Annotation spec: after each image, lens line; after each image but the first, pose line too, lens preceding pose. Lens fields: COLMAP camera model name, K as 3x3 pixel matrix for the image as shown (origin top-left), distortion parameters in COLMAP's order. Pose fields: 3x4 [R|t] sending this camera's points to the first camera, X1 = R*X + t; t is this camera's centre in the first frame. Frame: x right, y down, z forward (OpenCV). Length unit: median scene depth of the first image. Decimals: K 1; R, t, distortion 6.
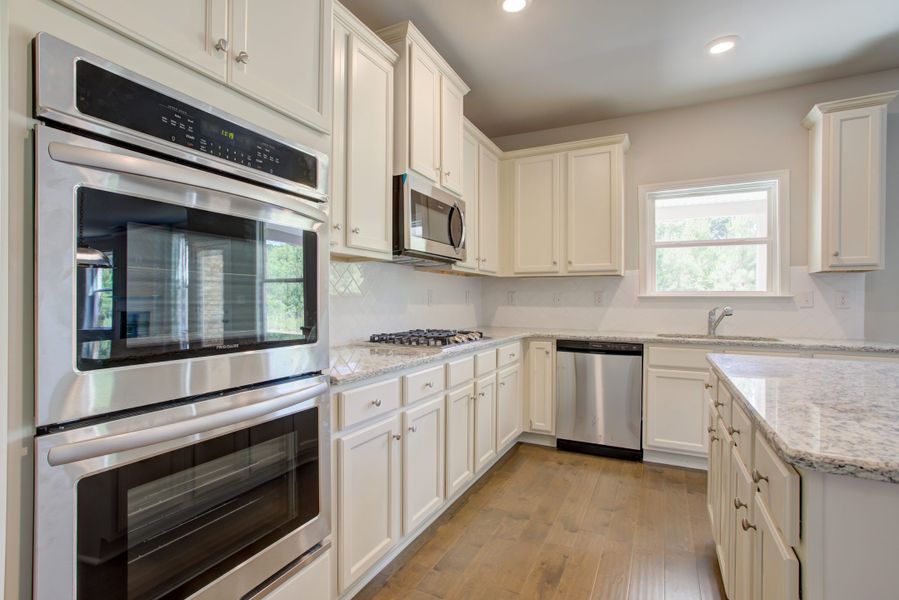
lens RADIAL K [[444.0, 0, 448.2], [0, 444.0, 292.1], [0, 0, 1]] dist [0.008411, 0.000993]
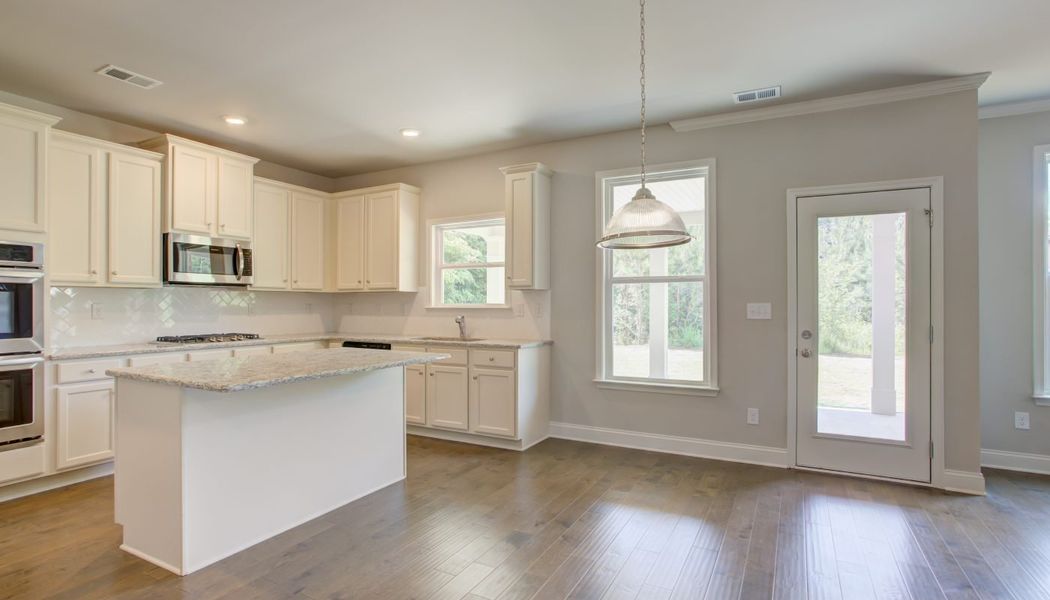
lens RADIAL K [[528.0, 0, 532.1], [0, 528.0, 303.2], [0, 0, 1]] dist [-0.006981, 0.001066]
pose [[0.998737, -0.006944, -0.049768, 1.014895], [0.007753, 0.999841, 0.016079, -0.032060], [0.049648, -0.016444, 0.998631, -0.619597]]
